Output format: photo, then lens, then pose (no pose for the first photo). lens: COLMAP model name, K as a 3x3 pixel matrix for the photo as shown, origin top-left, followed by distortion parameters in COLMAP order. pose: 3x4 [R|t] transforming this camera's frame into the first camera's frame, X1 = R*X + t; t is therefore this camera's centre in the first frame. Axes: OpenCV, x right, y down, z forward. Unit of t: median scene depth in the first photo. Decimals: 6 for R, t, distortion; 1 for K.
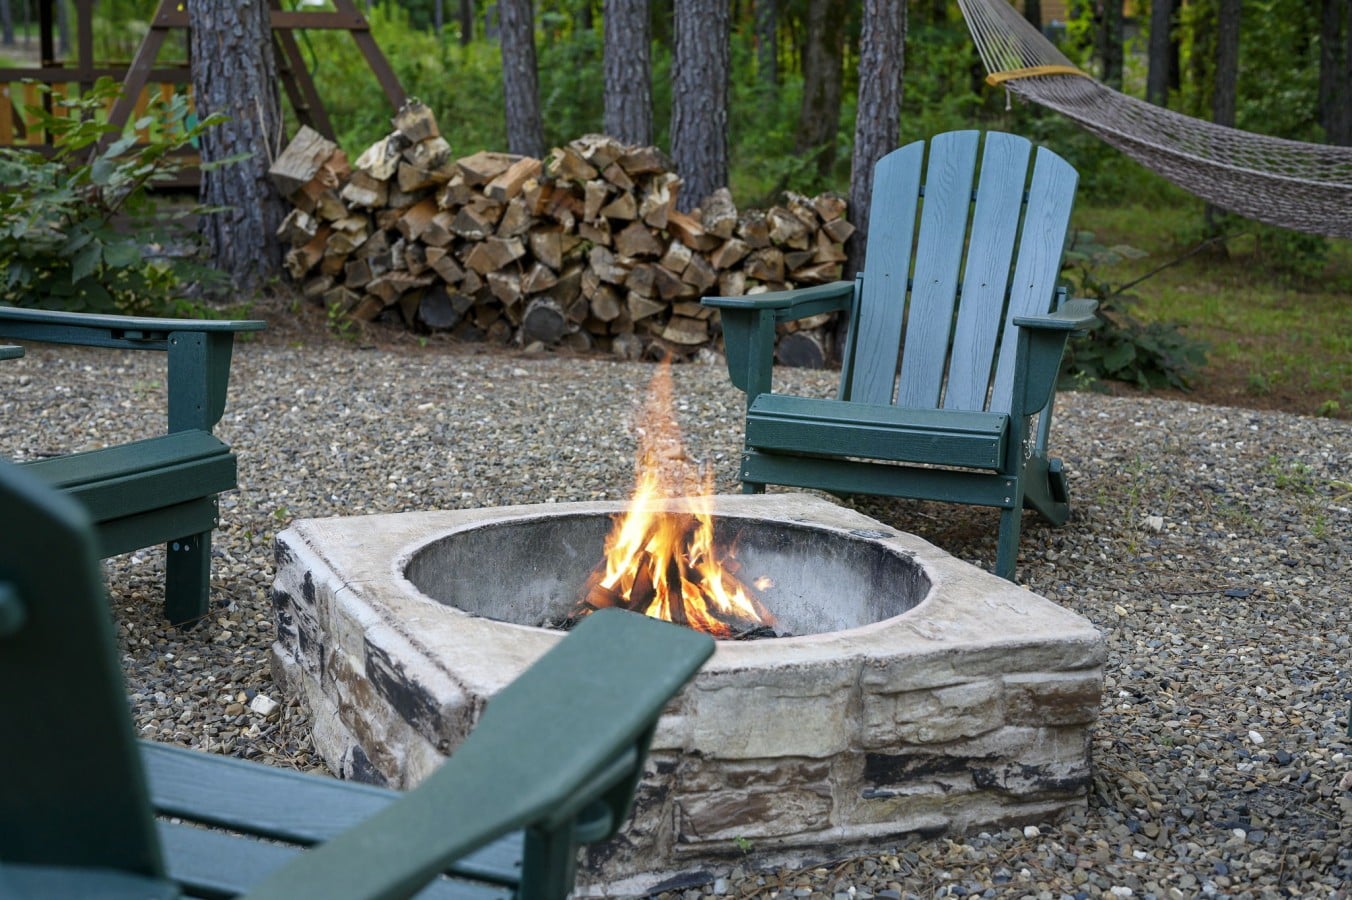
lens RADIAL K [[1953.1, 0, 676.0], [0, 1953.1, 450.0], [0, 0, 1]] dist [0.002204, -0.009562]
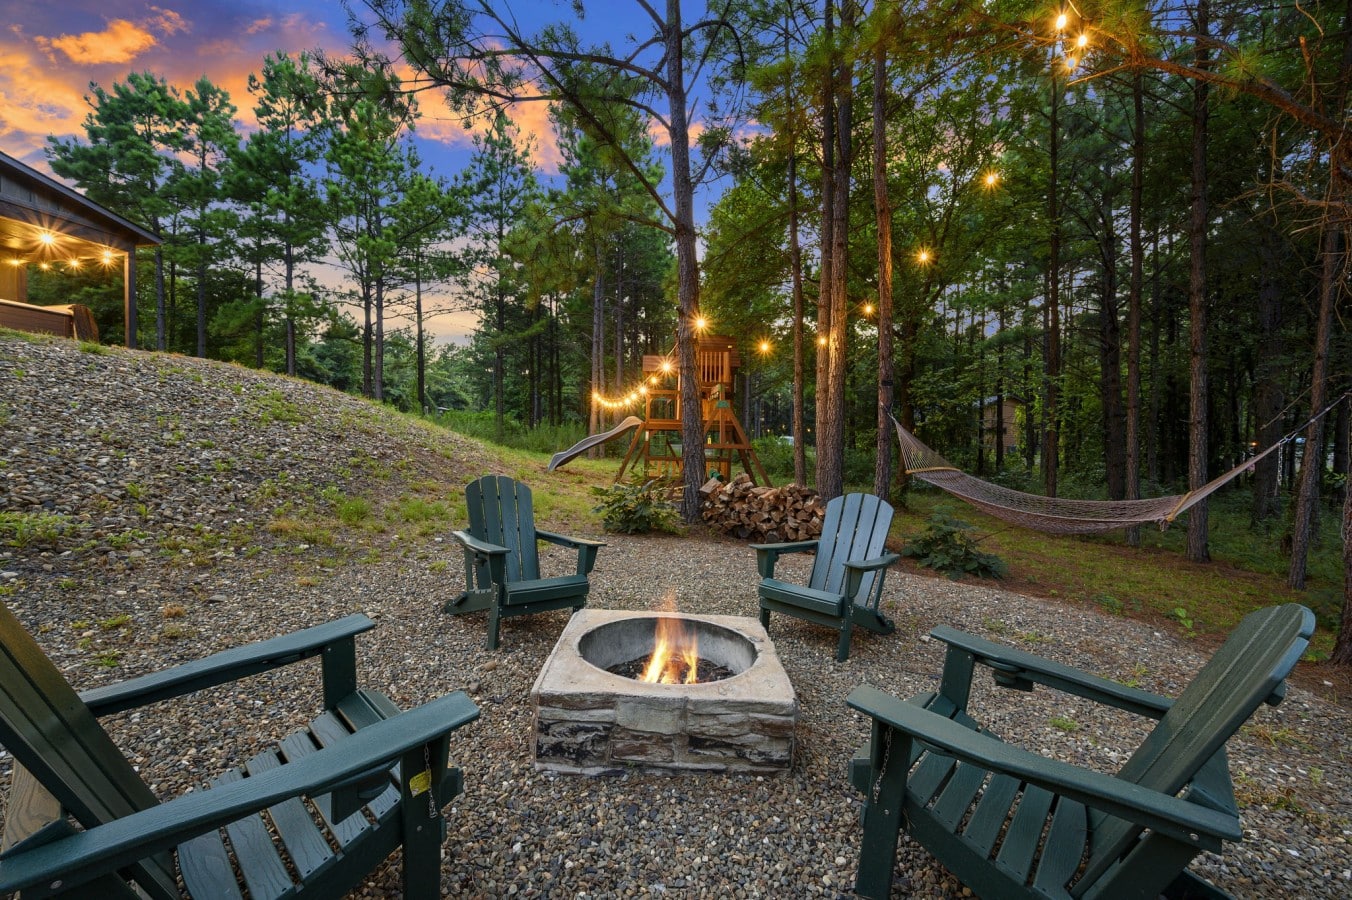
lens RADIAL K [[530.7, 0, 677.4], [0, 530.7, 450.4], [0, 0, 1]] dist [-0.001035, -0.000232]
pose [[0.923166, 0.014944, -0.384112, 0.338494], [-0.090669, 0.979515, -0.179804, -0.091993], [0.373556, 0.200816, 0.905610, 0.235145]]
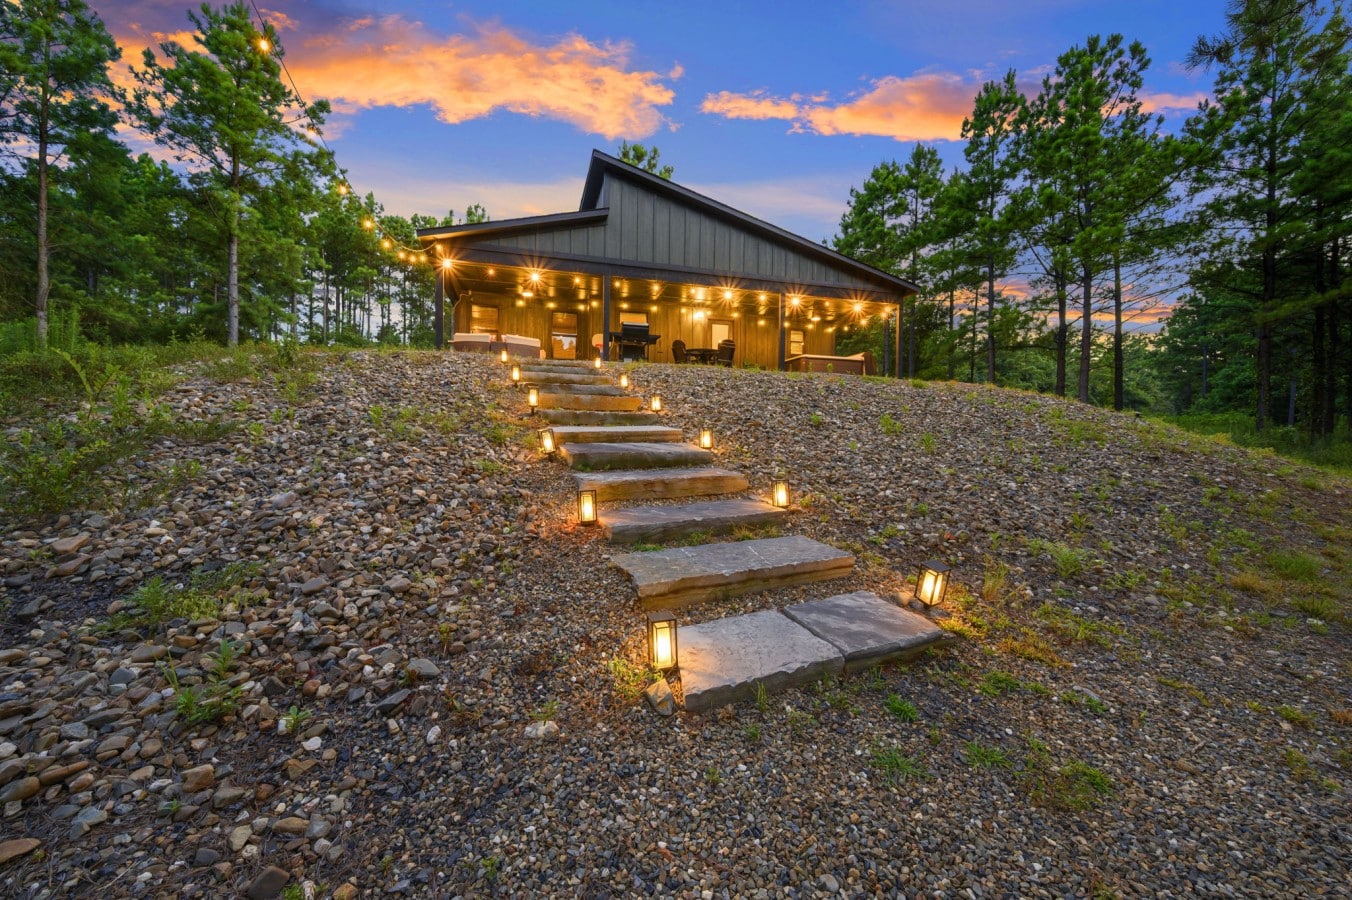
lens RADIAL K [[530.7, 0, 677.4], [0, 530.7, 450.4], [0, 0, 1]] dist [-0.001035, -0.000232]
pose [[0.095341, 0.015894, -0.995318, -0.274949], [-0.222498, 0.974916, -0.005744, -0.043543], [0.970260, 0.222003, 0.096486, -0.272826]]
